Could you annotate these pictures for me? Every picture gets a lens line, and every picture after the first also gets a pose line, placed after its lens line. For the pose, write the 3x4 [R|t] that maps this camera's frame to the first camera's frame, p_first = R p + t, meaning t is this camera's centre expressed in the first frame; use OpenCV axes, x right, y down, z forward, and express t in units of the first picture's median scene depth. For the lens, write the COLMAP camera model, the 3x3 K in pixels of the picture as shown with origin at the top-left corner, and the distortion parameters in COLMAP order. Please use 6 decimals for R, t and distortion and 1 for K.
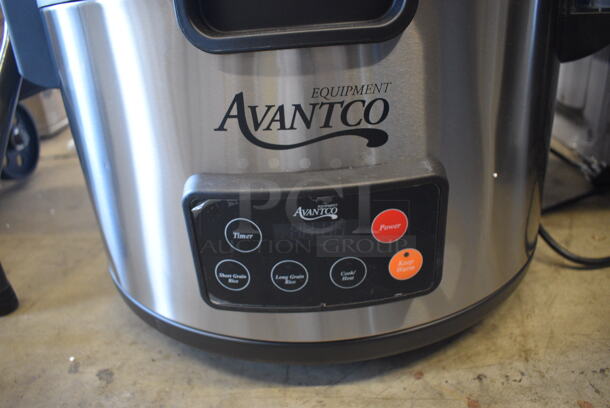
lens RADIAL K [[465.4, 0, 305.0], [0, 465.4, 204.0], [0, 0, 1]] dist [-0.092572, 0.002709]
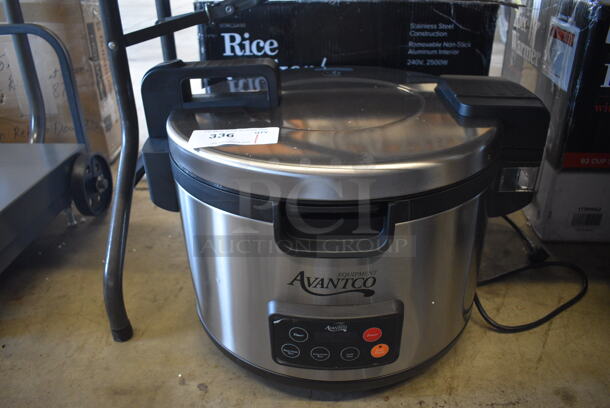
lens RADIAL K [[465.4, 0, 305.0], [0, 465.4, 204.0], [0, 0, 1]] dist [-0.092572, 0.002709]
pose [[0.998362, 0.056771, -0.007116, -0.093710], [-0.056223, 0.996494, 0.061962, -0.466293], [0.010608, -0.061460, 0.998053, -0.712625]]
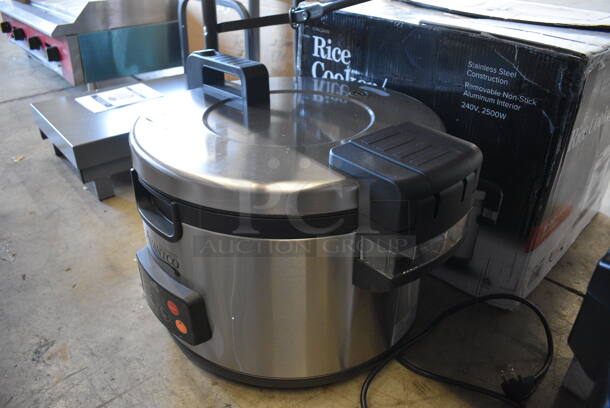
lens RADIAL K [[465.4, 0, 305.0], [0, 465.4, 204.0], [0, 0, 1]] dist [-0.092572, 0.002709]
pose [[0.672541, 0.435070, -0.598667, 1.361532], [-0.360890, 0.899046, 0.247941, -0.945884], [0.646101, 0.049302, 0.761658, -0.271474]]
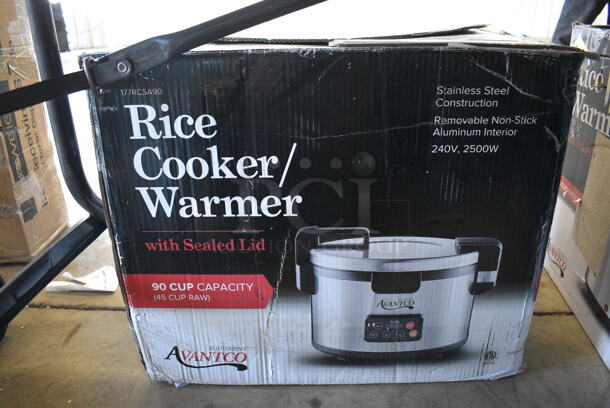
lens RADIAL K [[465.4, 0, 305.0], [0, 465.4, 204.0], [0, 0, 1]] dist [-0.092572, 0.002709]
pose [[0.997946, 0.056085, -0.030946, 0.039895], [-0.057098, 0.997827, -0.032891, -0.847765], [0.029034, 0.034591, 0.998980, 0.289443]]
